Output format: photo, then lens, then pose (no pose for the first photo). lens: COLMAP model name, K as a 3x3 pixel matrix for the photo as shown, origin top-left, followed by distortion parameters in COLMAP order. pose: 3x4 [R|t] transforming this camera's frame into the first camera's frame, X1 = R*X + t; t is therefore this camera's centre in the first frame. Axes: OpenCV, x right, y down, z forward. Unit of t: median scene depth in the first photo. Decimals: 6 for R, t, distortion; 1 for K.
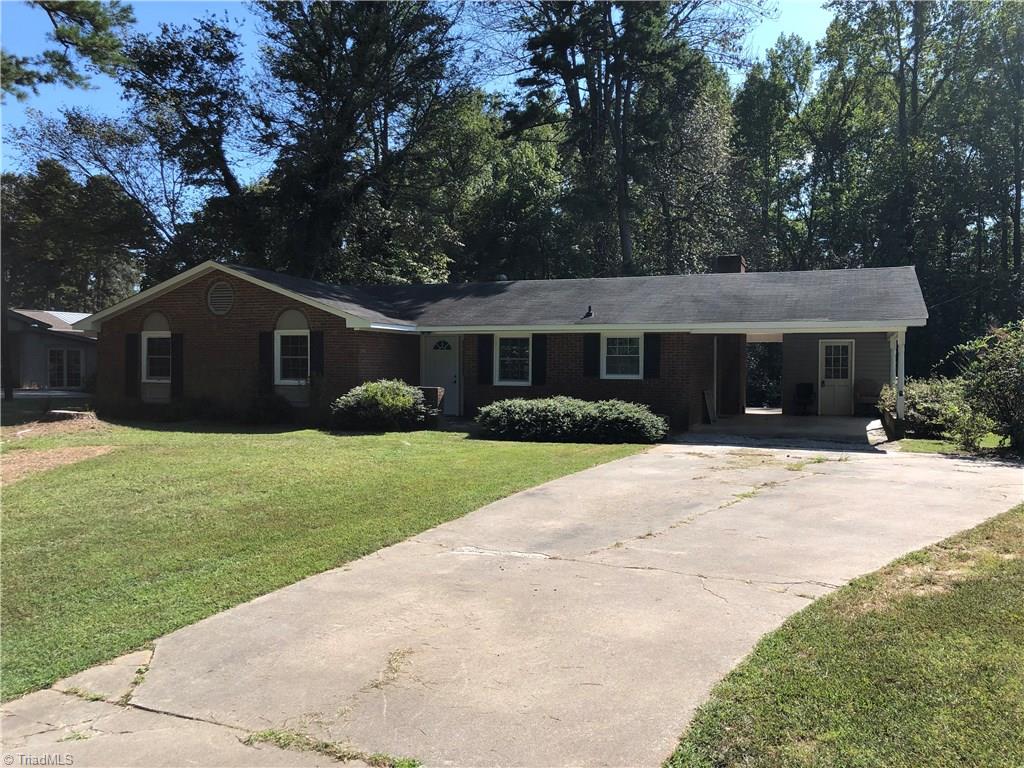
lens RADIAL K [[841.4, 0, 518.9], [0, 841.4, 384.3], [0, 0, 1]] dist [0.033690, -0.023671]
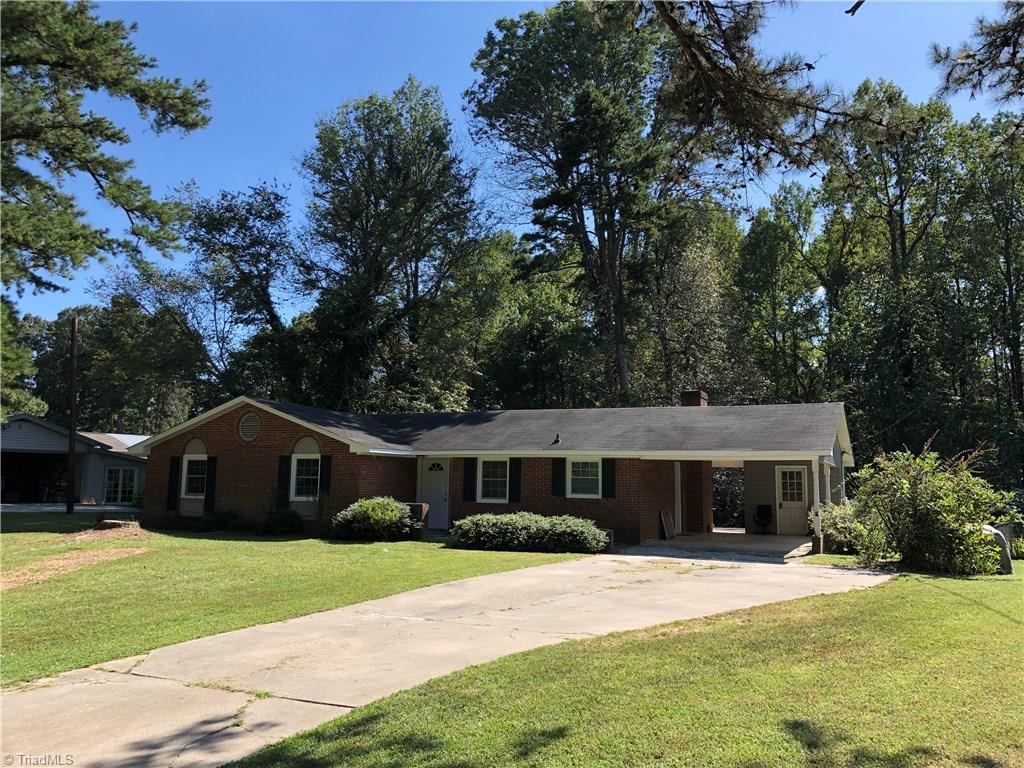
lens RADIAL K [[841.4, 0, 513.8], [0, 841.4, 382.5], [0, 0, 1]] dist [0.033690, -0.023671]
pose [[0.998103, 0.001365, -0.061547, 0.093500], [-0.010198, 0.989608, -0.143428, 0.002923], [0.060712, 0.143783, 0.987745, -0.165090]]
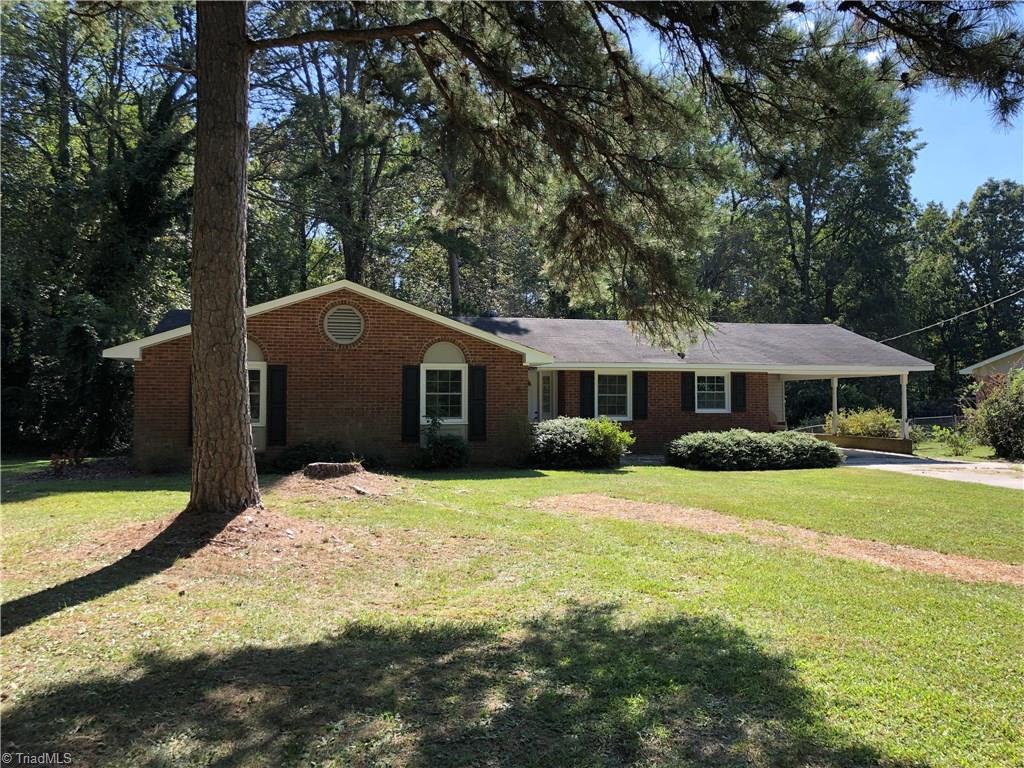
lens RADIAL K [[841.4, 0, 508.9], [0, 841.4, 386.1], [0, 0, 1]] dist [0.033690, -0.023671]
pose [[0.820520, 0.004030, 0.571603, -0.715908], [0.018500, 0.999264, -0.033602, -0.009248], [-0.571318, 0.038146, 0.819842, 0.224349]]
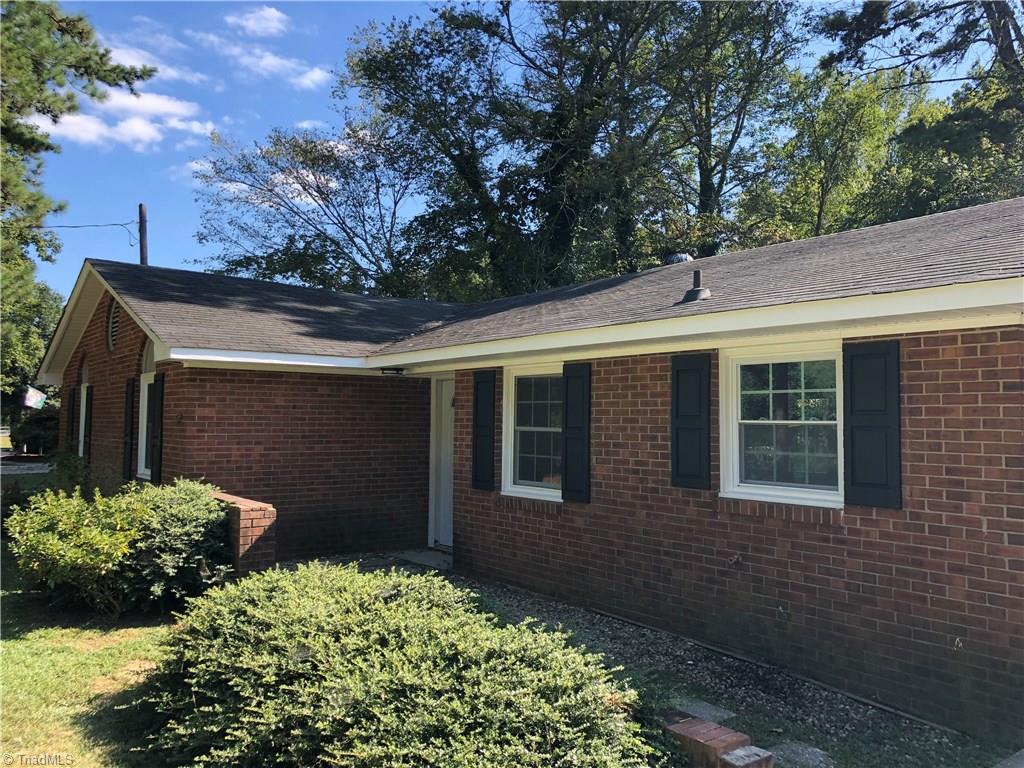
lens RADIAL K [[841.4, 0, 516.0], [0, 841.4, 381.7], [0, 0, 1]] dist [0.033690, -0.023671]
pose [[0.853996, -0.024840, -0.519686, 0.190974], [-0.015232, 0.997238, -0.072697, -0.024818], [0.520056, 0.069999, 0.851259, 0.672252]]
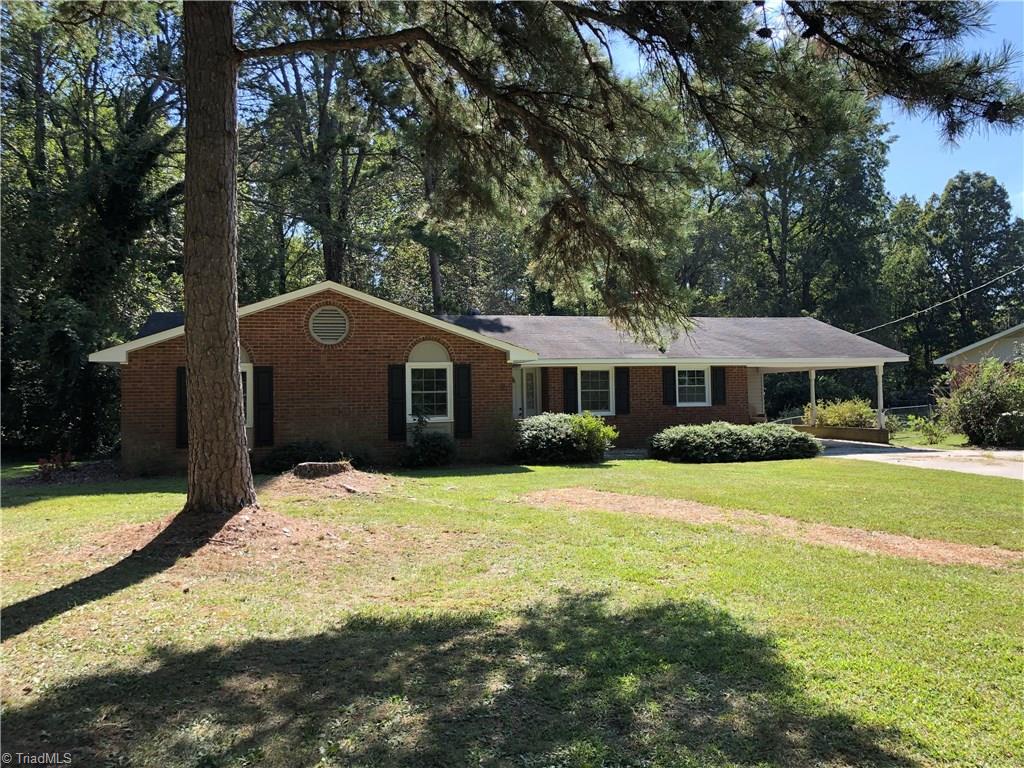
lens RADIAL K [[841.4, 0, 511.4], [0, 841.4, 380.1], [0, 0, 1]] dist [0.033690, -0.023671]
pose [[0.806044, -0.007481, 0.591808, -0.725186], [0.035687, 0.998715, -0.035981, -0.009668], [-0.590779, 0.050122, 0.805275, 0.216659]]
